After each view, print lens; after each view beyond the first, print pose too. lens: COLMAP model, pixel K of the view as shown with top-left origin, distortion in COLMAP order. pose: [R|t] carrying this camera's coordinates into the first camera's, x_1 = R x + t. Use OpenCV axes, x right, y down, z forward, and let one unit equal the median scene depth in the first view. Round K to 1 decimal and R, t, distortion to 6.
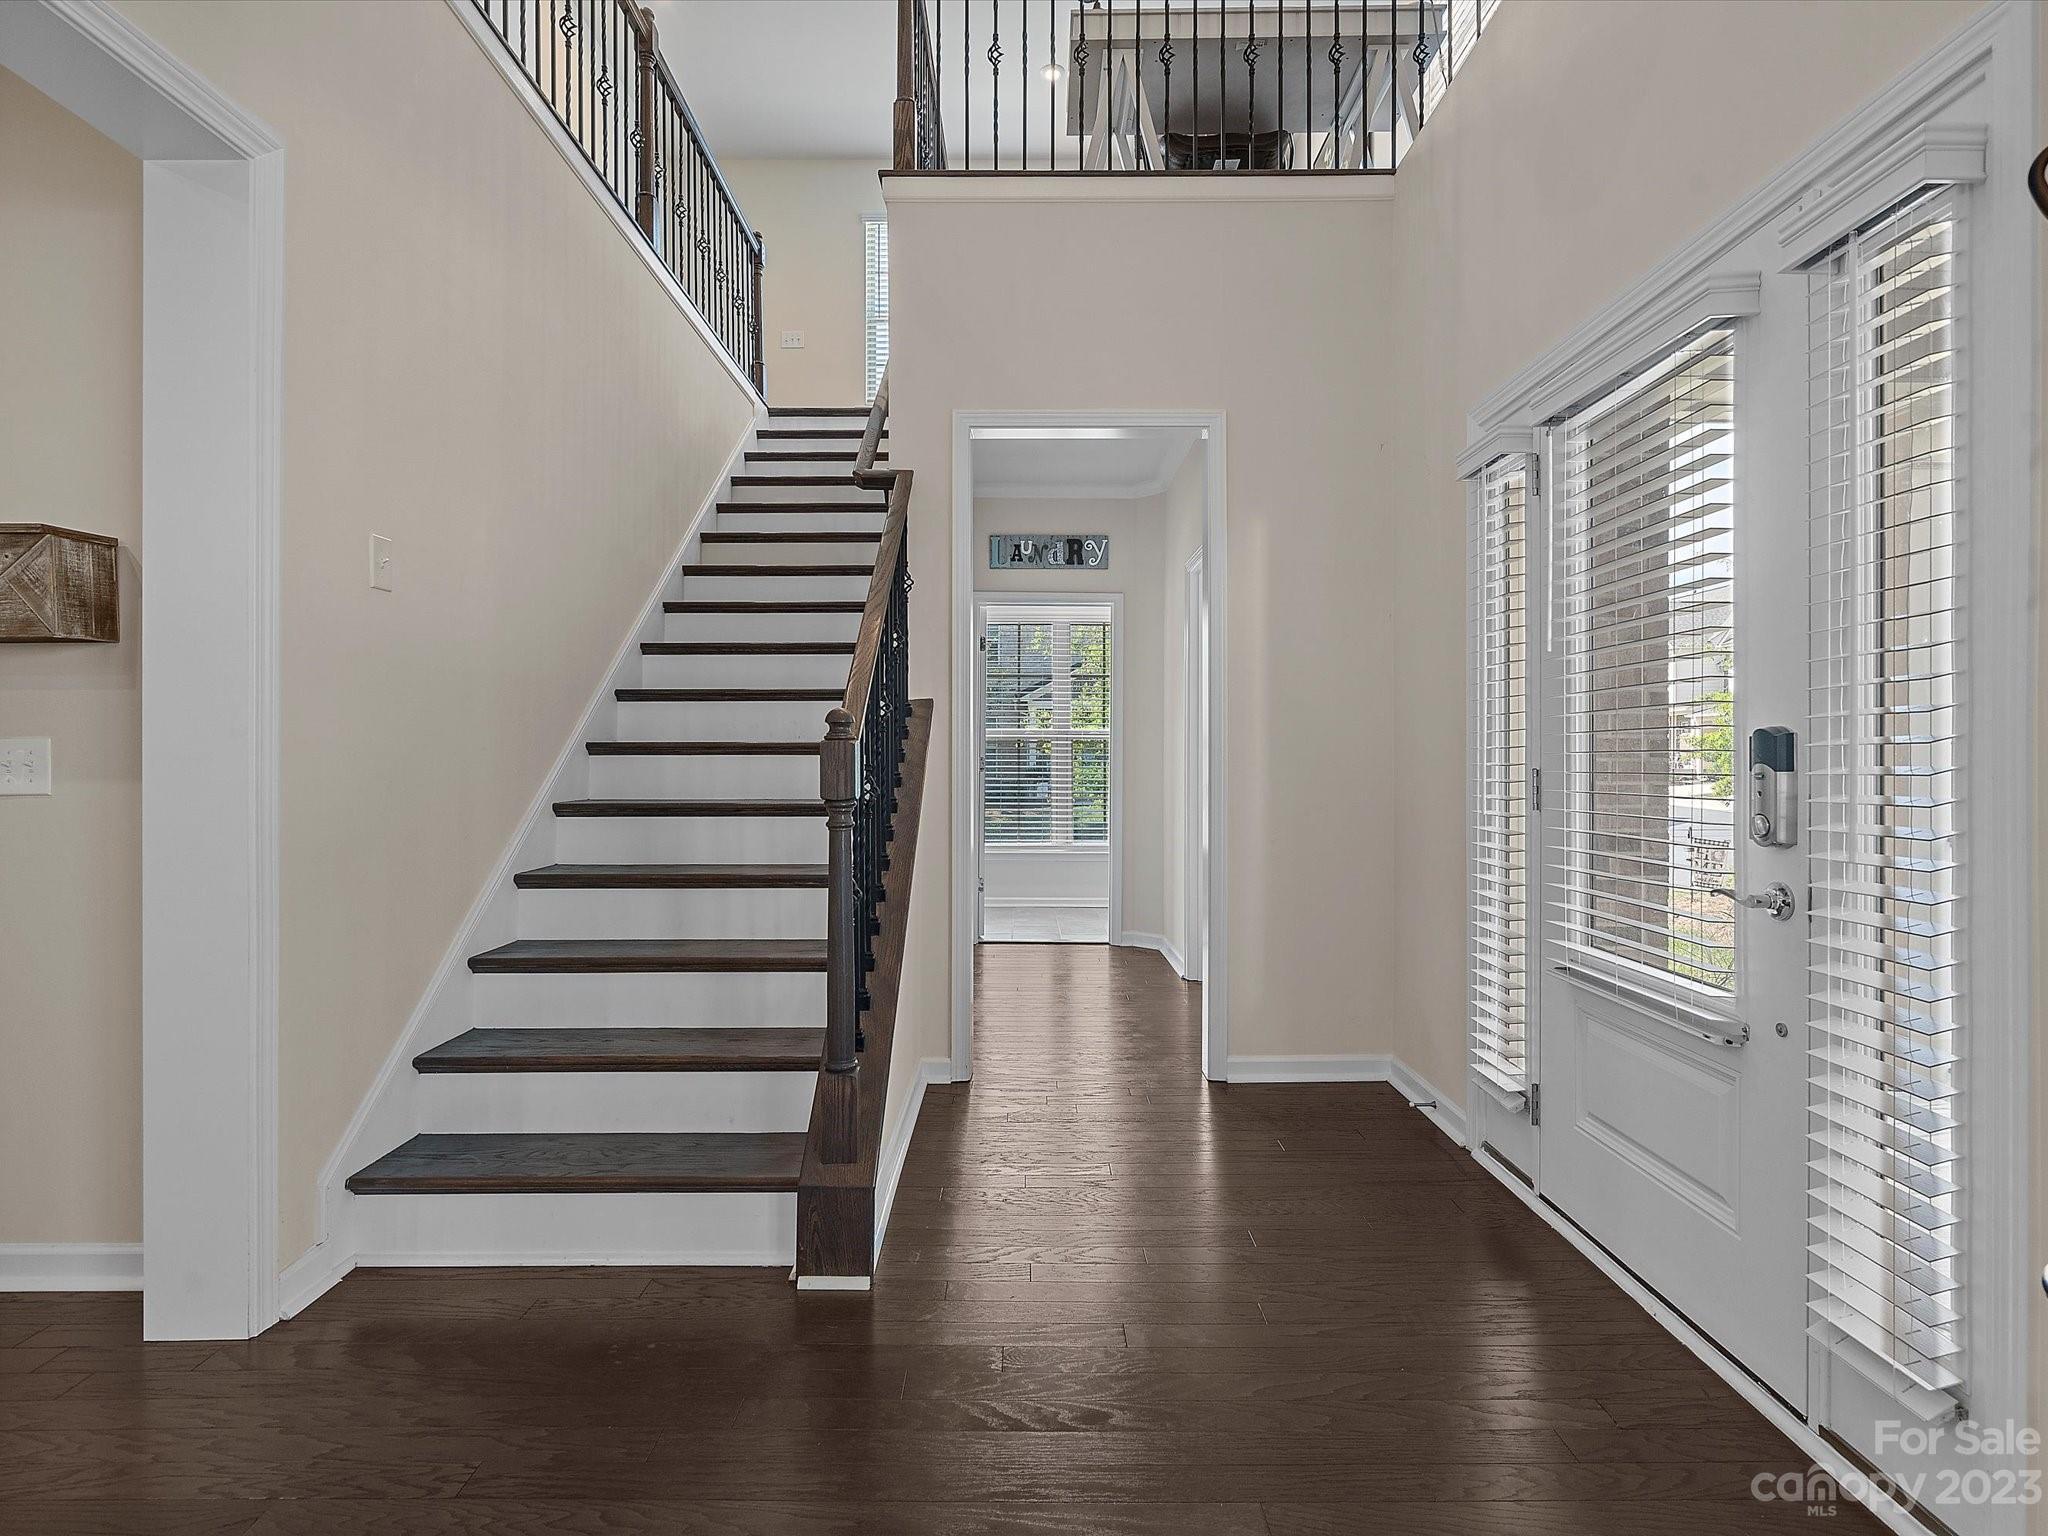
lens RADIAL K [[1052.2, 0, 1024.0], [0, 1052.2, 768.0], [0, 0, 1]] dist [-0.000279, 0.000294]
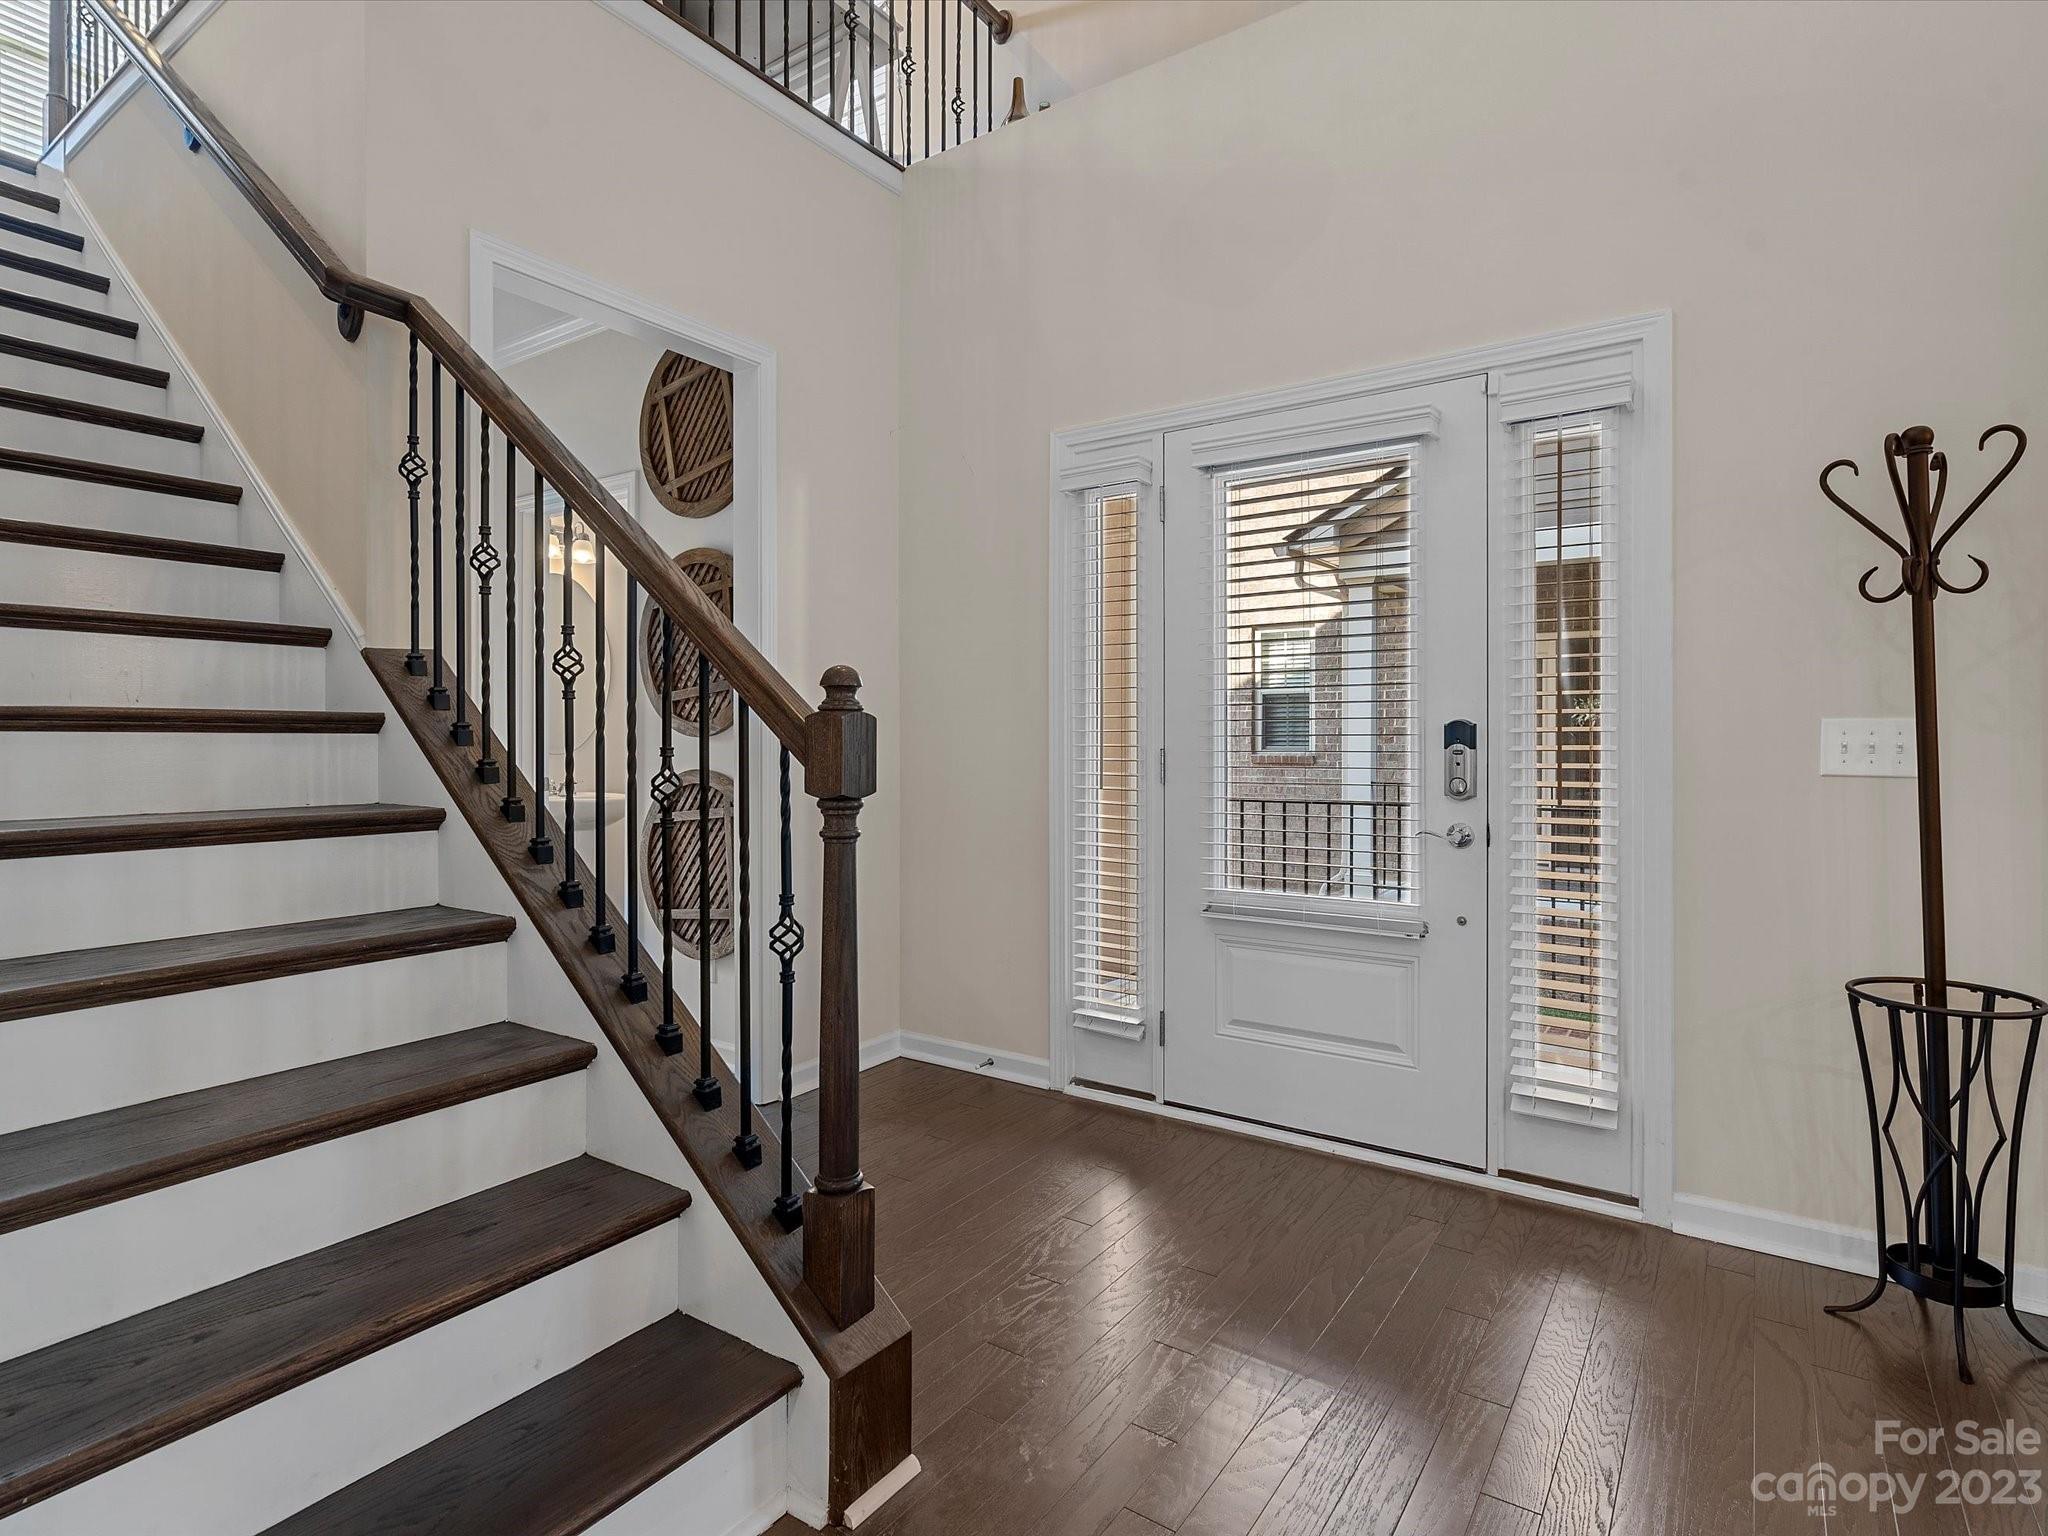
lens RADIAL K [[1052.2, 0, 1024.0], [0, 1052.2, 768.0], [0, 0, 1]] dist [-0.000279, 0.000294]
pose [[0.566883, -0.019250, 0.823573, -0.671803], [0.007256, 0.999805, 0.018374, -0.001888], [-0.823766, -0.004440, 0.566912, 0.511063]]
